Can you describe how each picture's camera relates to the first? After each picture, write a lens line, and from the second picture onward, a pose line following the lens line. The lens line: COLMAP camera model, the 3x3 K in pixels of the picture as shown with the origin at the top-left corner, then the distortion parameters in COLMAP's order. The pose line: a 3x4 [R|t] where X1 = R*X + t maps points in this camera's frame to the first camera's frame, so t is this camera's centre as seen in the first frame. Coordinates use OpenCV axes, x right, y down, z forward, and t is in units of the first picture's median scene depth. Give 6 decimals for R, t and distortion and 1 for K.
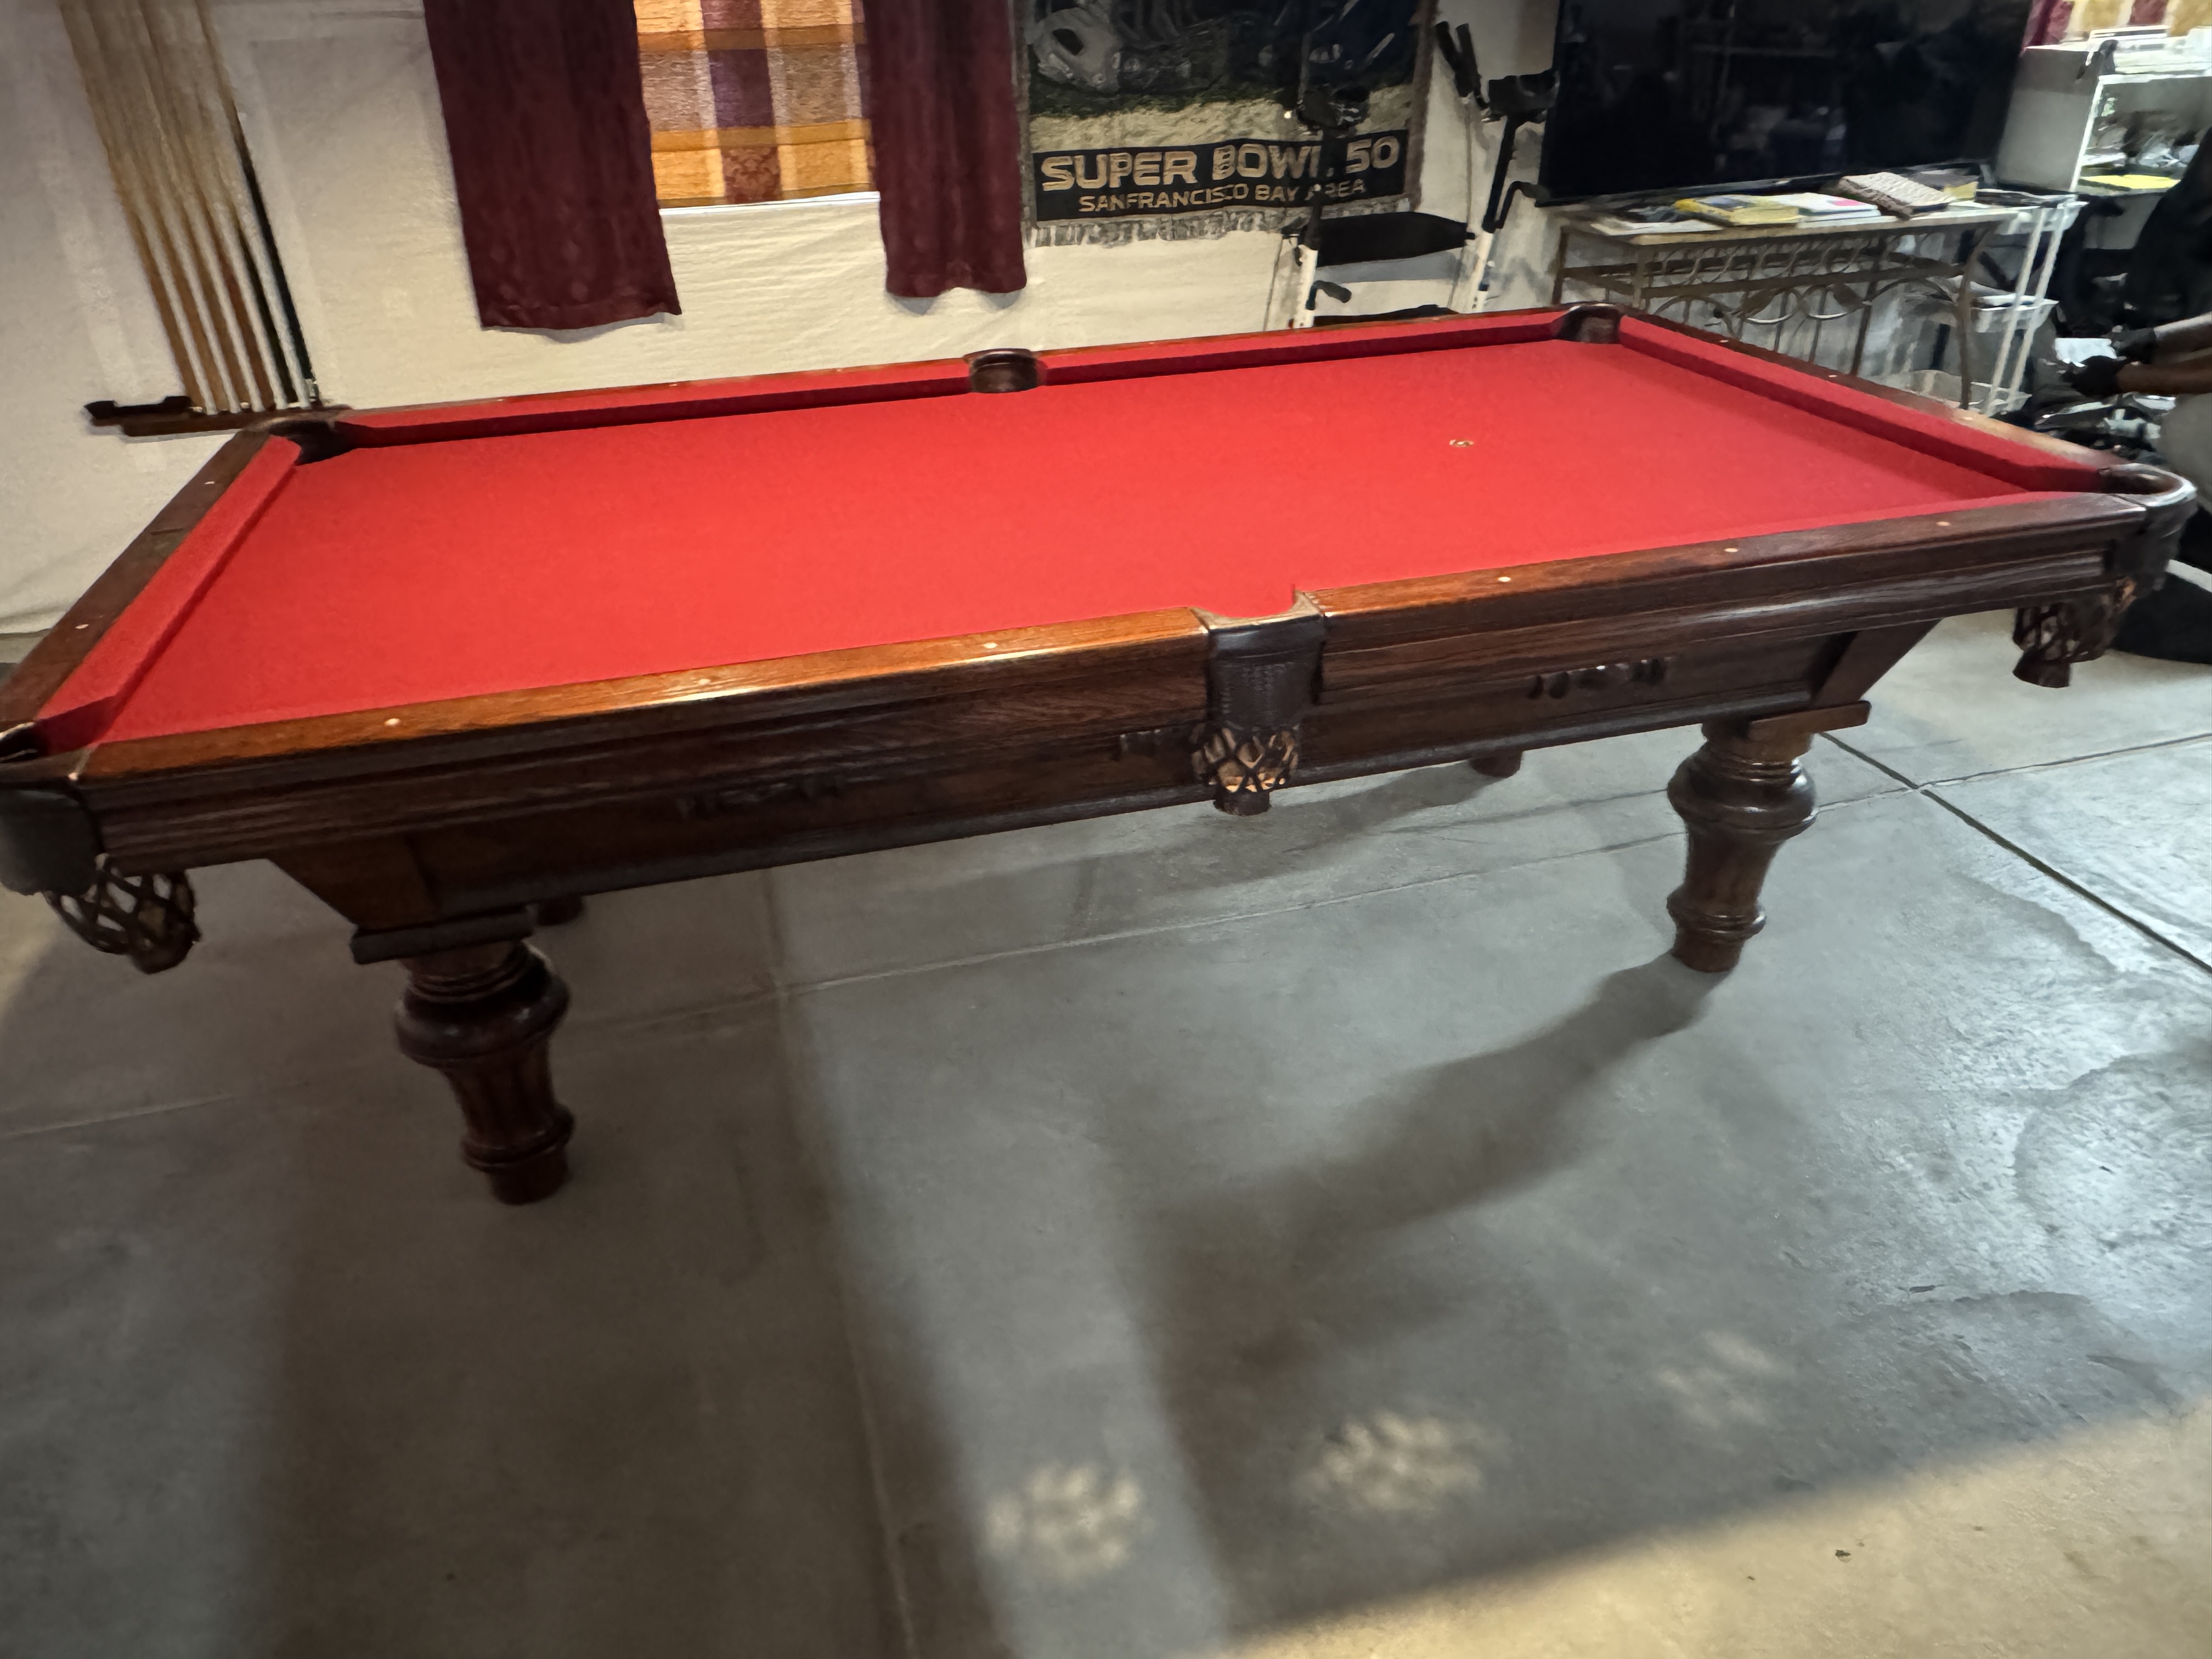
lens RADIAL K [[1494.8, 0, 1078.1], [0, 1494.8, 821.8], [0, 0, 1]] dist [-0.000300, 0.004906]
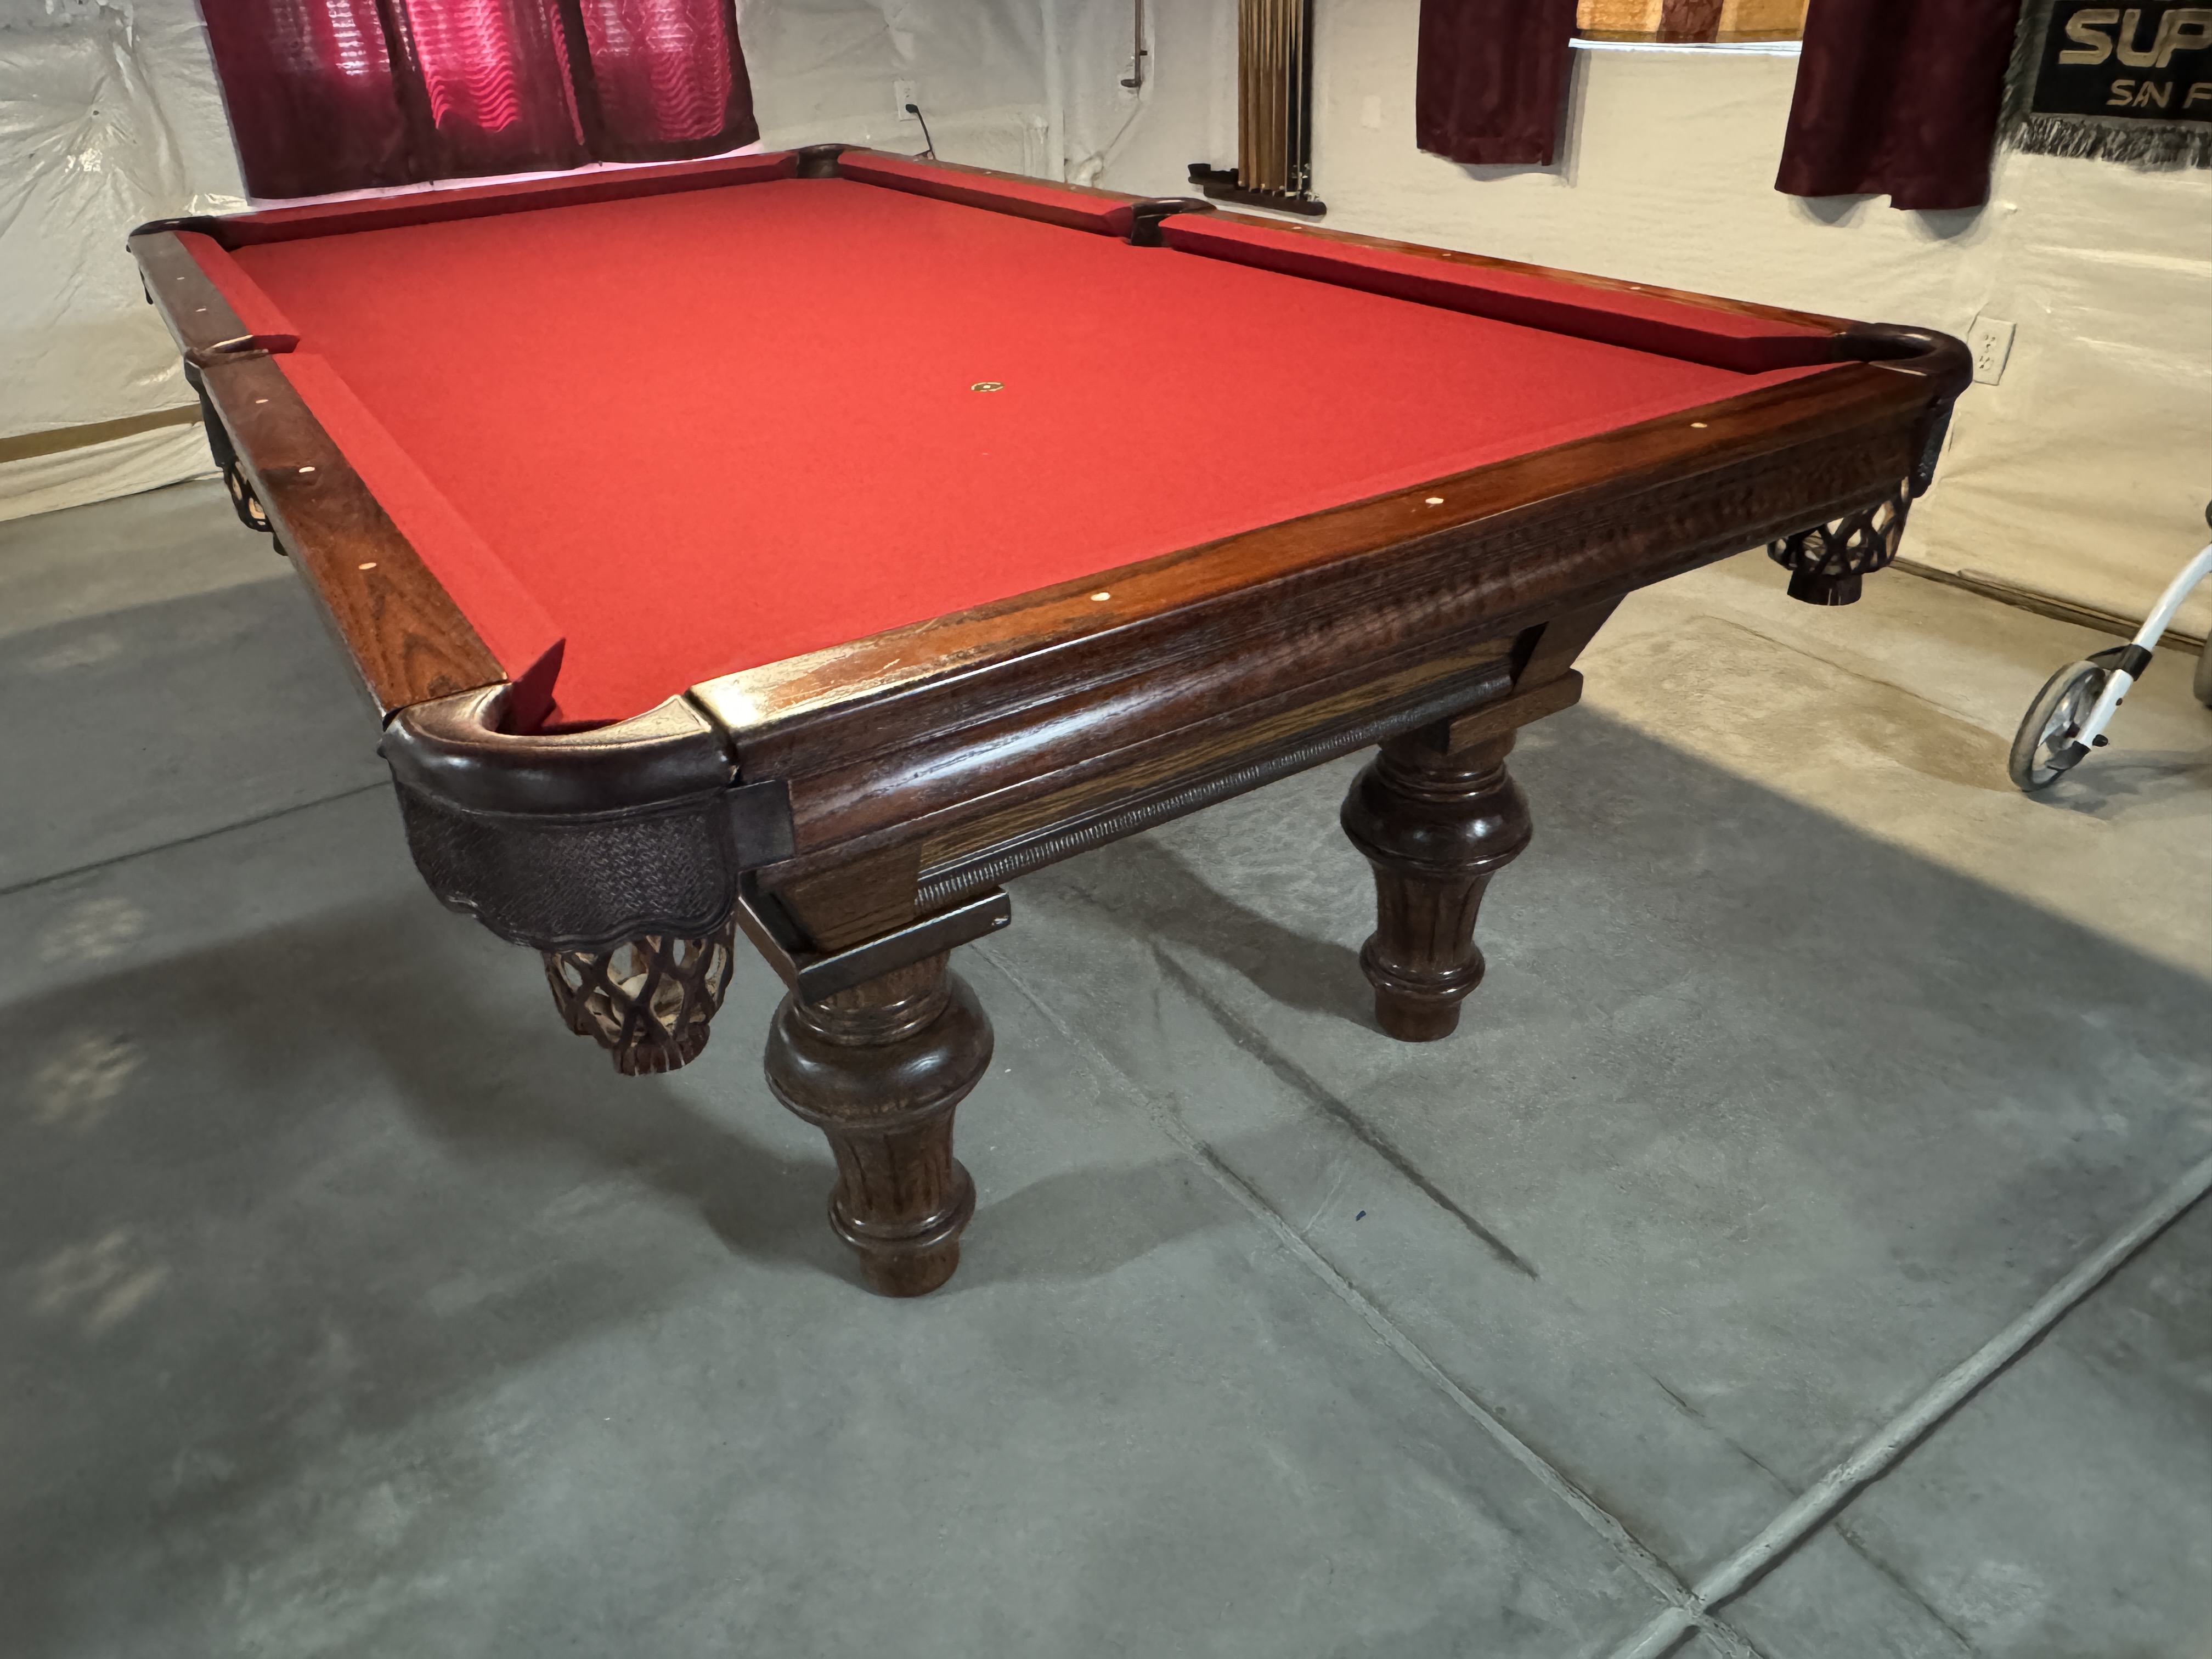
lens RADIAL K [[1494.8, 0, 1076.5], [0, 1494.8, 813.2], [0, 0, 1]] dist [-0.000300, 0.004906]
pose [[0.300028, 0.496594, -0.814480, 0.523392], [-0.434887, 0.831131, 0.346547, -0.195902], [0.849033, 0.250233, 0.465325, 0.428441]]
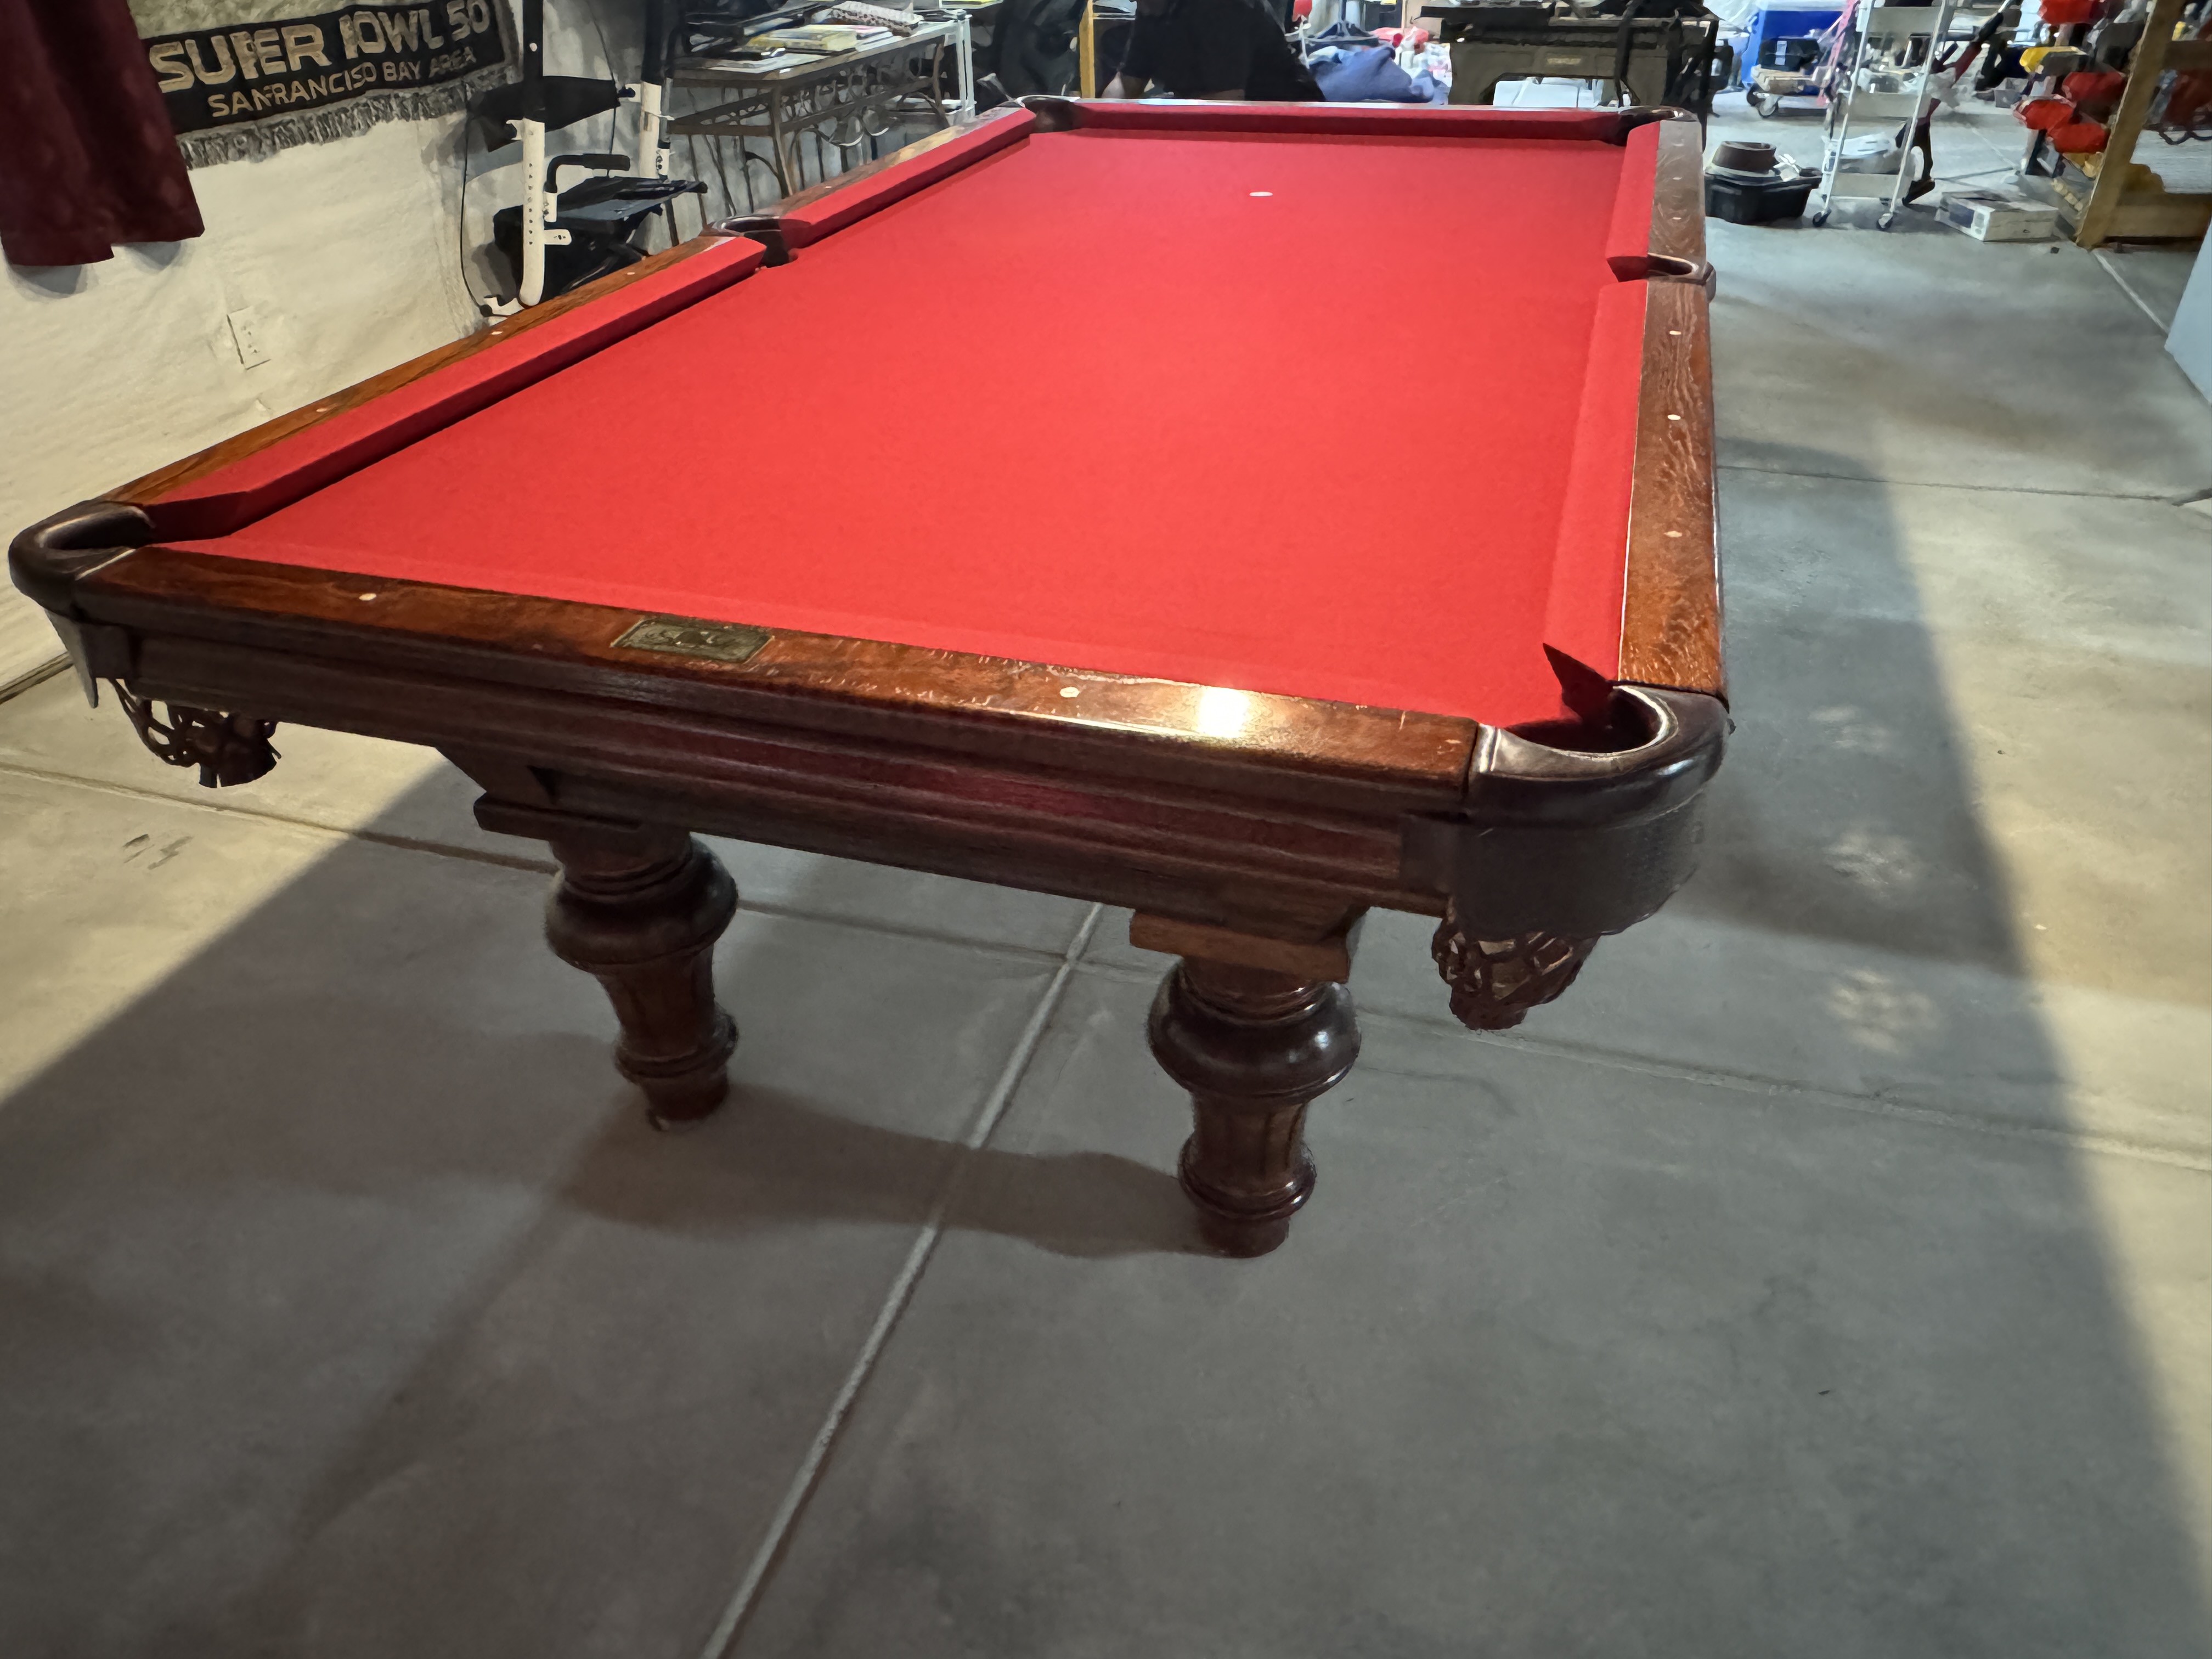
lens RADIAL K [[1494.8, 0, 1086.9], [0, 1494.8, 821.7], [0, 0, 1]] dist [-0.000300, 0.004906]
pose [[0.550005, -0.452413, 0.702009, -0.446811], [0.423943, 0.875458, 0.232046, -0.087749], [-0.719560, 0.169985, 0.673304, 0.240489]]
